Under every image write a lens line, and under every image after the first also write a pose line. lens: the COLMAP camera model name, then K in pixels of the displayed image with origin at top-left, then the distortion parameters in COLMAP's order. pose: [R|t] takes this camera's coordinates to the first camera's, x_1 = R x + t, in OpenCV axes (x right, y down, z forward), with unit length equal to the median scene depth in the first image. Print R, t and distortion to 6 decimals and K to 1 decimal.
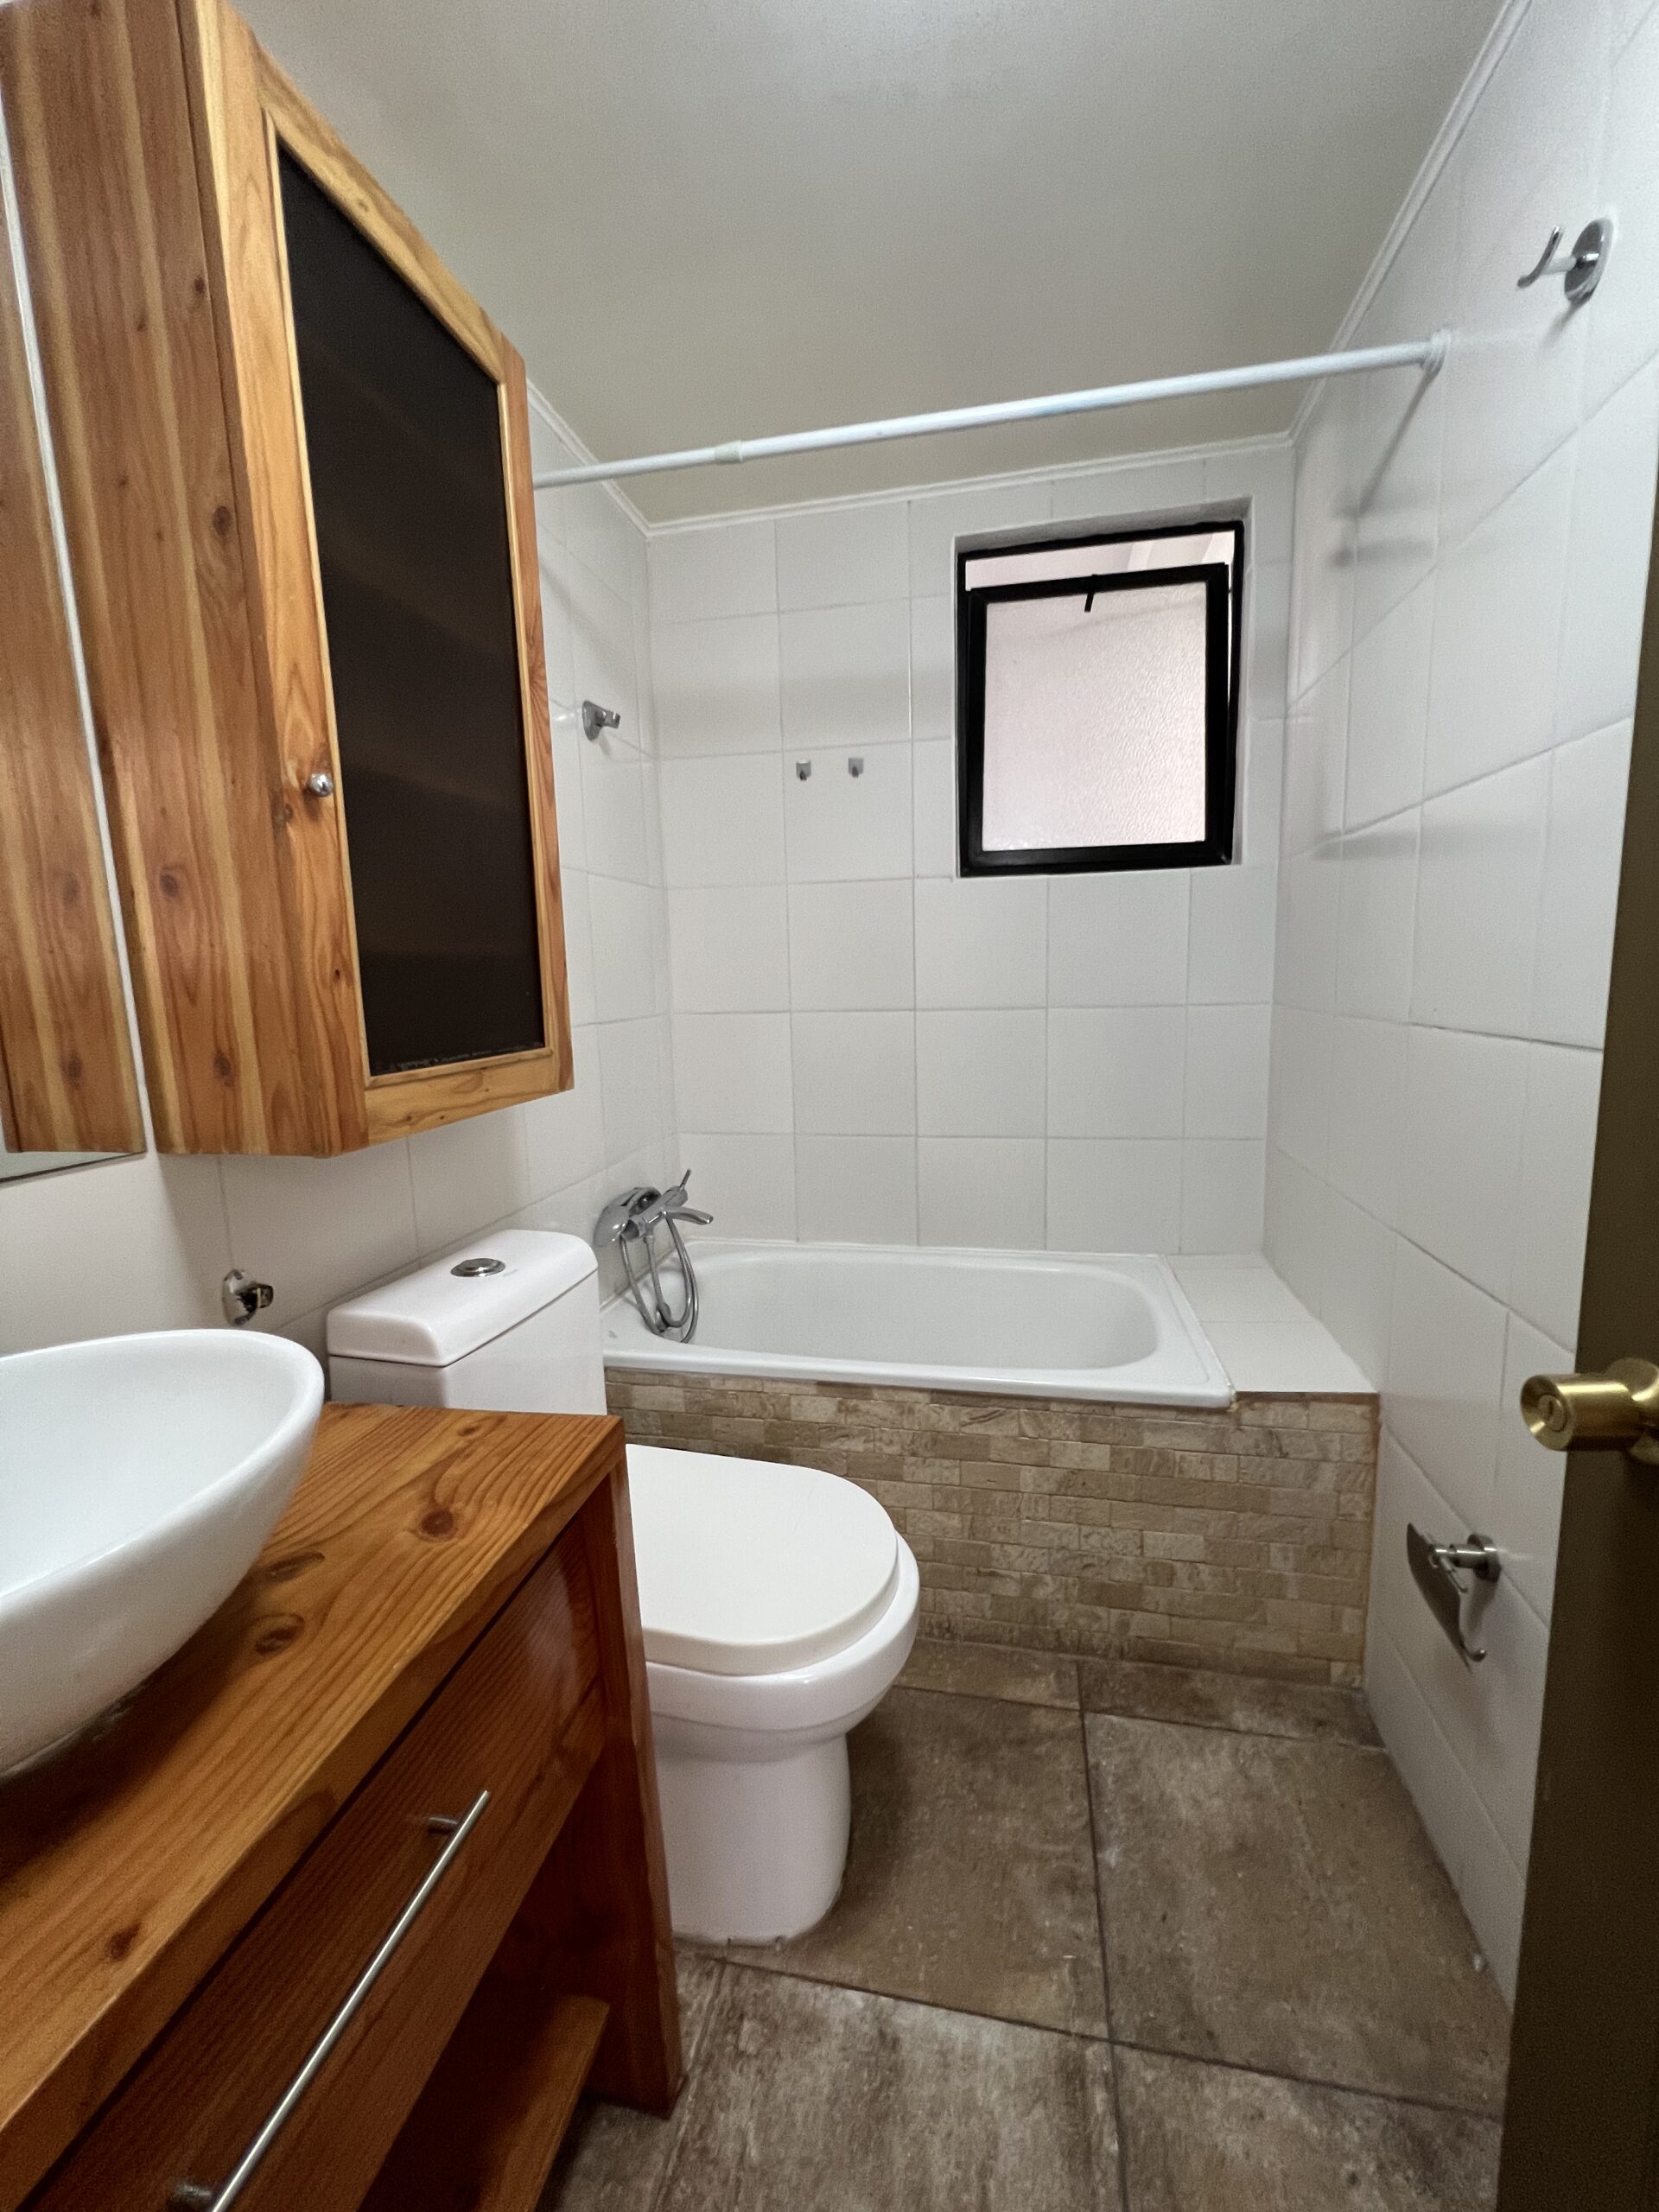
lens RADIAL K [[883.1, 0, 828.8], [0, 883.1, 1104.3], [0, 0, 1]] dist [-0.002602, 0.000712]
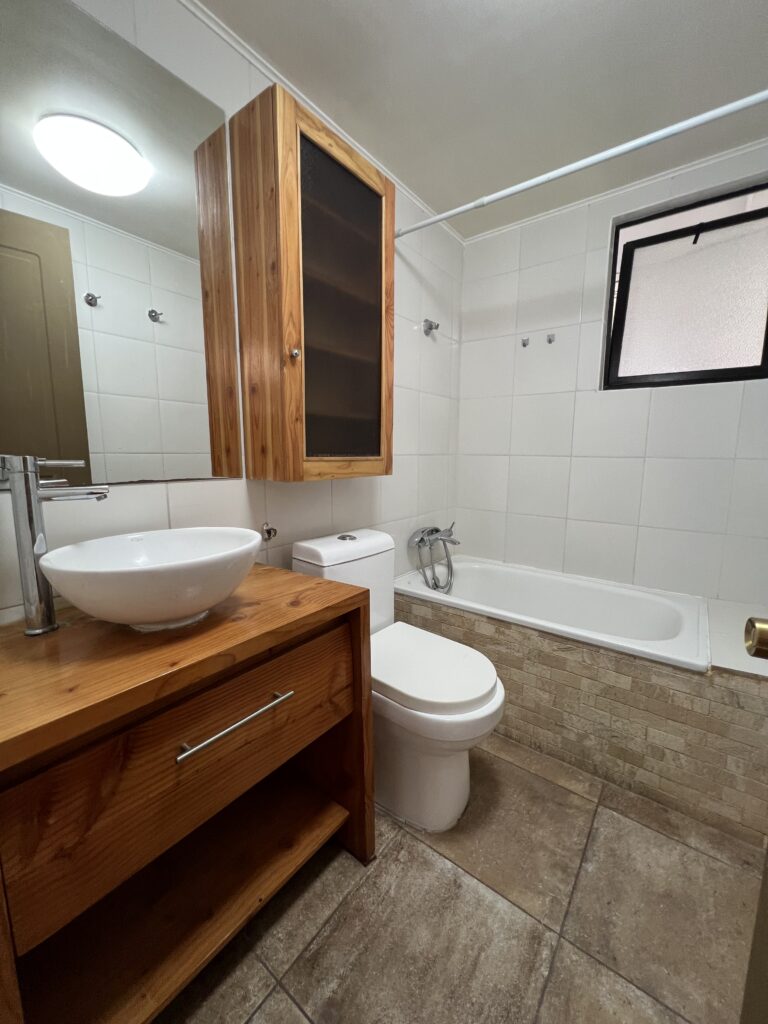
lens RADIAL K [[408.8, 0, 386.8], [0, 408.8, 512.0], [0, 0, 1]] dist [-0.002602, 0.000712]
pose [[0.901469, 0.098085, -0.421583, 0.198398], [-0.096349, 0.995021, 0.025478, 0.060029], [0.421983, 0.017652, 0.906432, -0.053269]]
